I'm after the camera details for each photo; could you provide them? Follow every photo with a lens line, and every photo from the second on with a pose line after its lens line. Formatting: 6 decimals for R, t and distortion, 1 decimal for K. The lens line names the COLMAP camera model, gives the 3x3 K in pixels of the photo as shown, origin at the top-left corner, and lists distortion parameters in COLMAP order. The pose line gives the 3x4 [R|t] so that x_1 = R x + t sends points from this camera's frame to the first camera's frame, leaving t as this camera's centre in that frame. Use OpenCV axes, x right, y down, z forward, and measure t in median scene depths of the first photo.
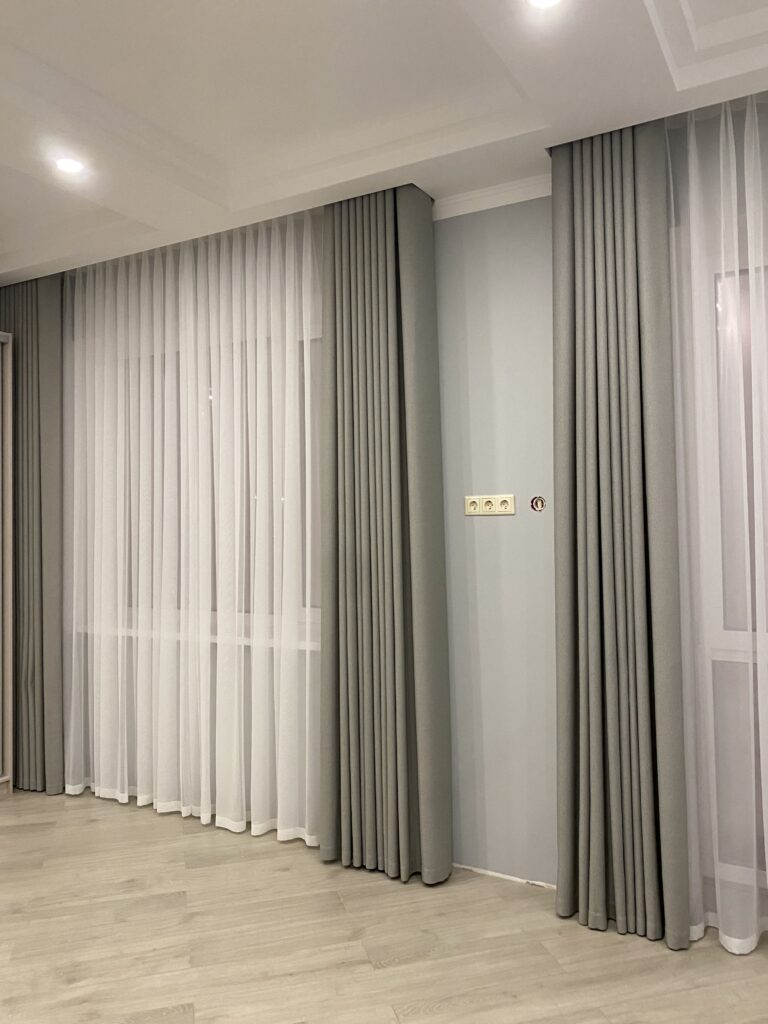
lens RADIAL K [[765.6, 0, 382.9], [0, 765.6, 516.0], [0, 0, 1]] dist [0.012445, -0.014554]
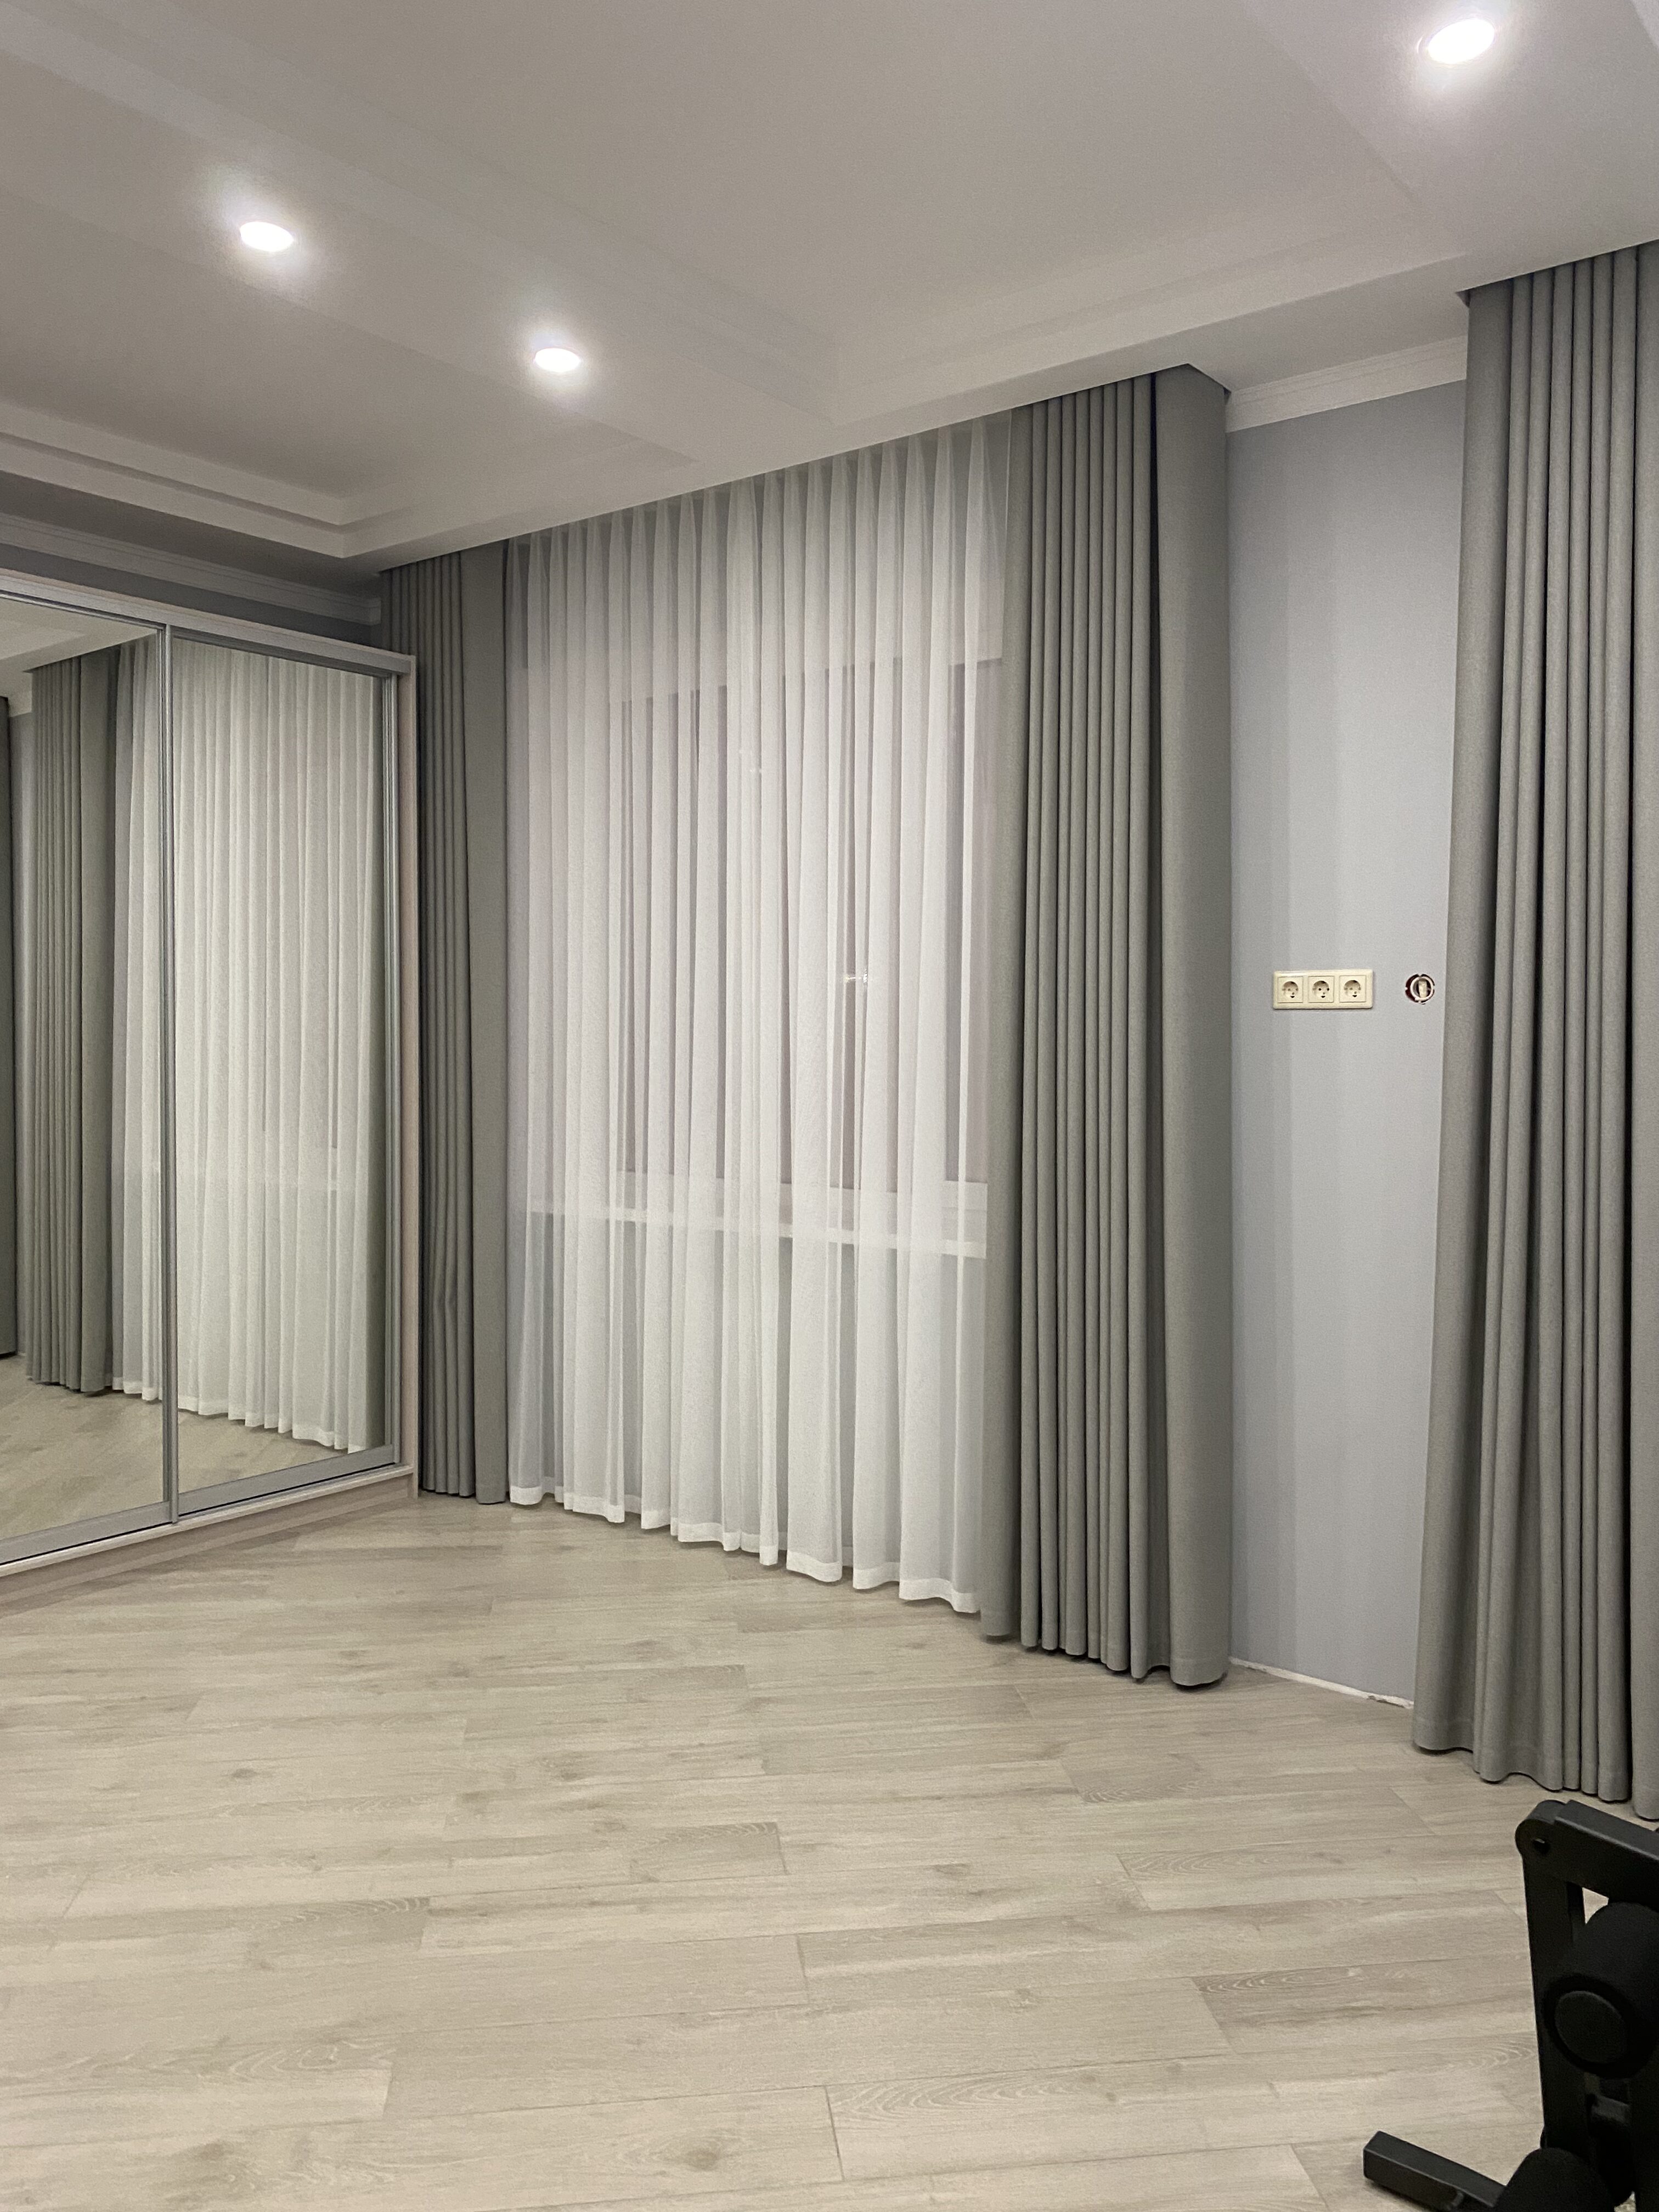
lens RADIAL K [[1653.8, 0, 831.7], [0, 1653.8, 1087.5], [0, 0, 1]] dist [0.012445, -0.014554]
pose [[0.988257, 0.025266, -0.150695, -0.017956], [-0.018489, 0.998761, 0.046205, 0.006084], [0.151675, -0.042876, 0.987500, -0.156276]]
